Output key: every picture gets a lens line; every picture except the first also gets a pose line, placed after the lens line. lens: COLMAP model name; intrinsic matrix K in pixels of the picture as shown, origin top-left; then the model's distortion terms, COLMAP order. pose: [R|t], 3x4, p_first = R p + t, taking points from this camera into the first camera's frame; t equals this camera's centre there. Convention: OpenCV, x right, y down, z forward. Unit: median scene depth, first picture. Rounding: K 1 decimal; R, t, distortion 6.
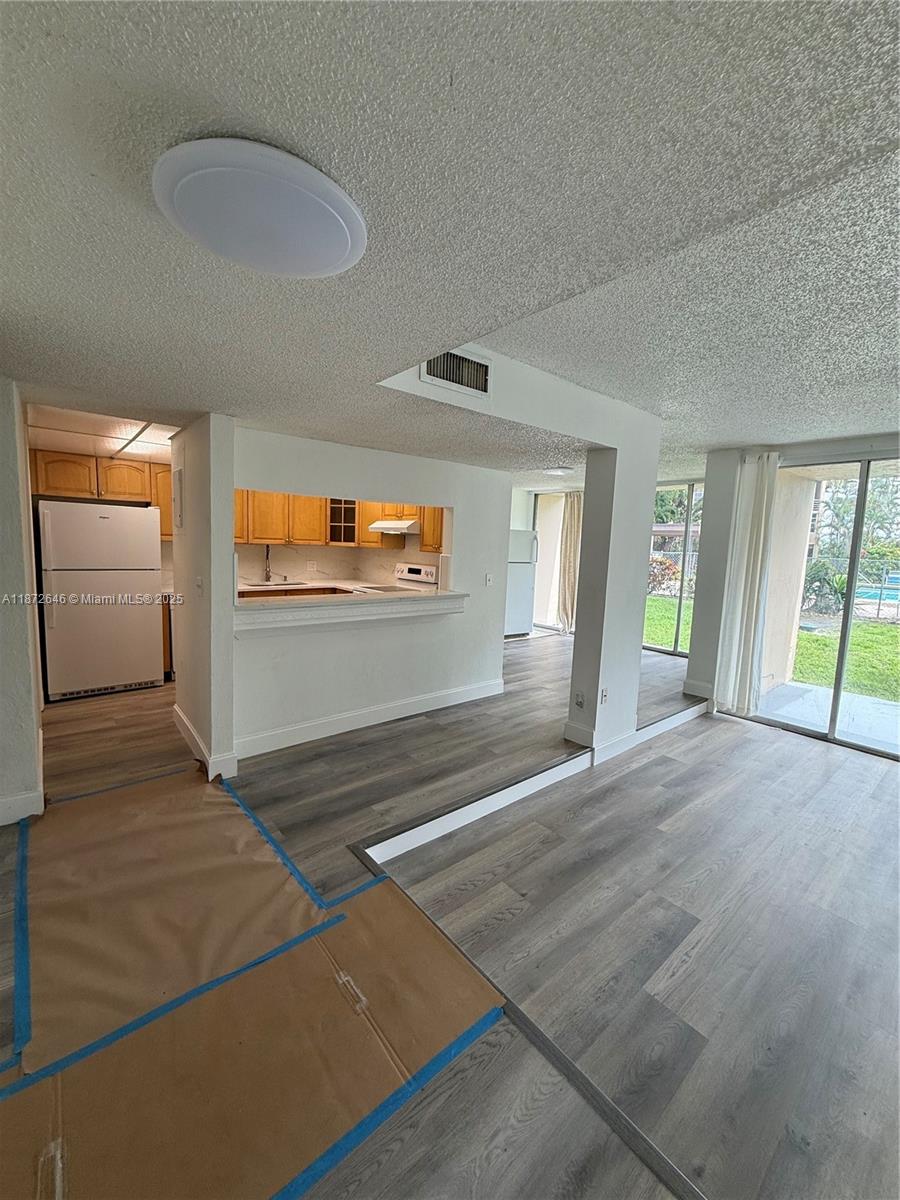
lens RADIAL K [[480.5, 0, 448.2], [0, 480.5, 597.0], [0, 0, 1]] dist [0.001277, 0.000548]
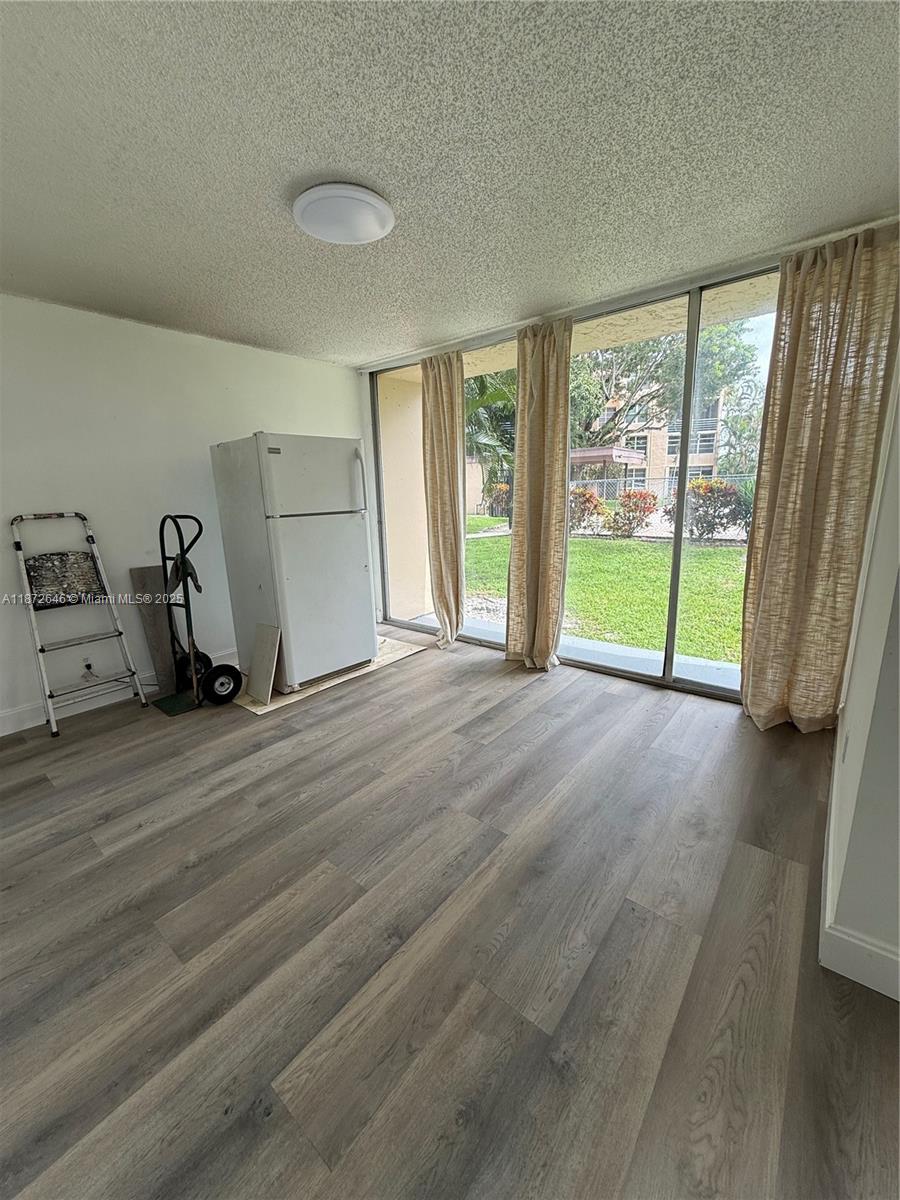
lens RADIAL K [[480.5, 0, 453.3], [0, 480.5, 595.2], [0, 0, 1]] dist [0.001277, 0.000548]
pose [[0.978627, -0.107765, 0.175144, 0.366329], [0.088028, 0.989245, 0.116811, -0.078668], [-0.185849, -0.098897, 0.977589, 1.105594]]
